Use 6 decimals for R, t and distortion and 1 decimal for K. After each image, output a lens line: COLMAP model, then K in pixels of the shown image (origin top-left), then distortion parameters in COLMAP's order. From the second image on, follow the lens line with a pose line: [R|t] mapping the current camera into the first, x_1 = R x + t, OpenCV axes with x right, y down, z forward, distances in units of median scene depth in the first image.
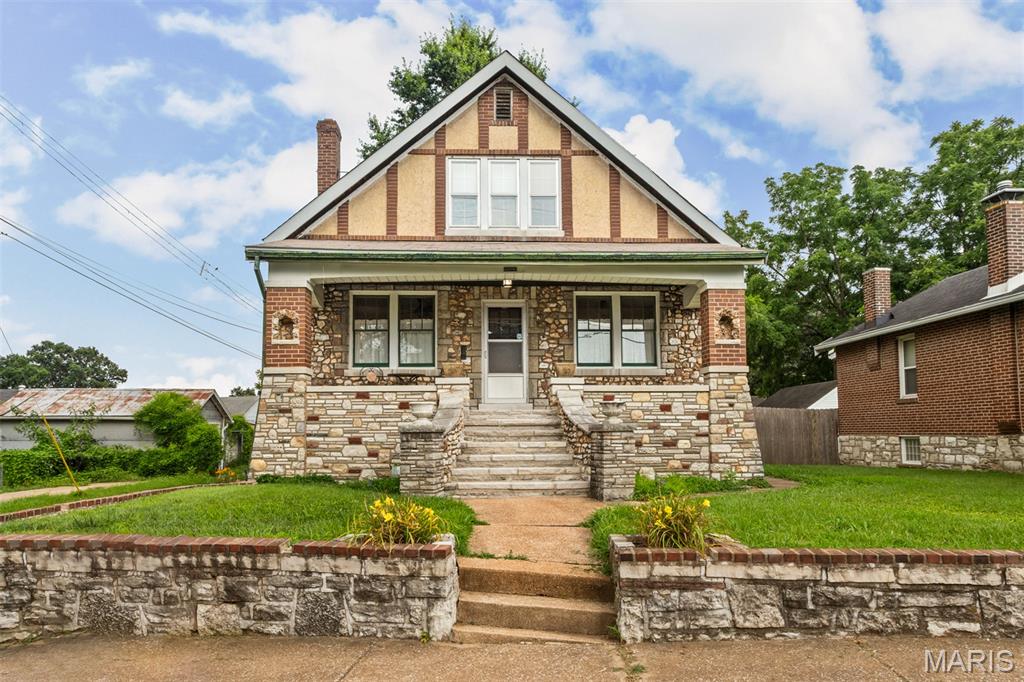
lens RADIAL K [[666.6, 0, 477.5], [0, 666.6, 409.3], [0, 0, 1]] dist [-0.003624, -0.000257]
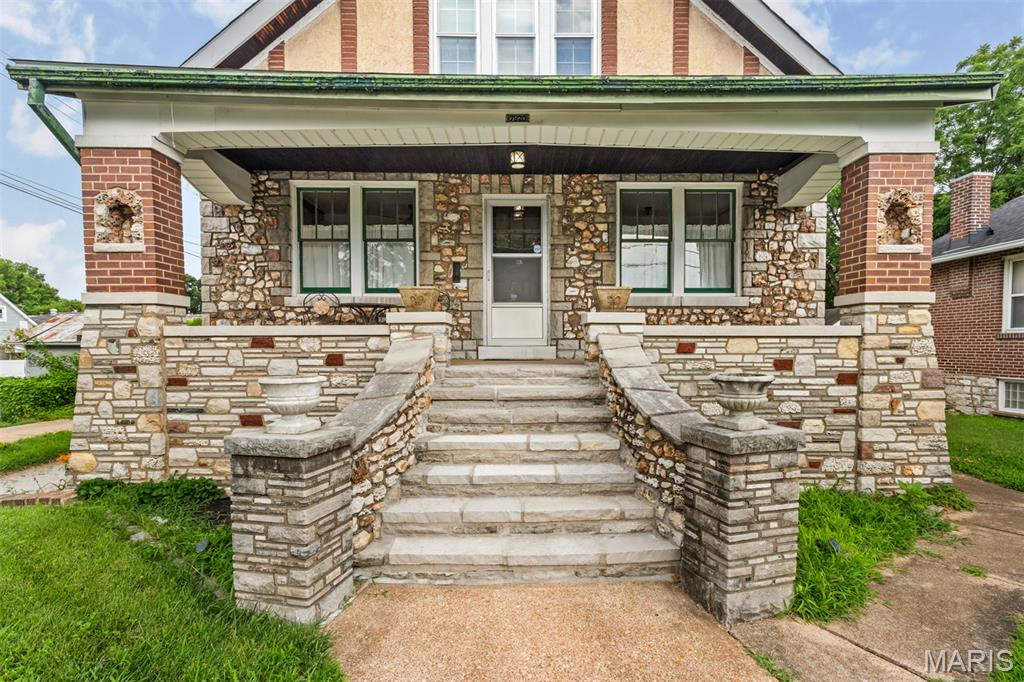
lens RADIAL K [[509.5, 0, 514.9], [0, 509.5, 371.8], [0, 0, 1]] dist [0.007817, 0.000661]
pose [[0.999997, 0.001394, 0.002211, 0.046473], [-0.001583, 0.996137, 0.087800, -0.034673], [-0.002080, -0.087803, 0.996136, 0.555173]]
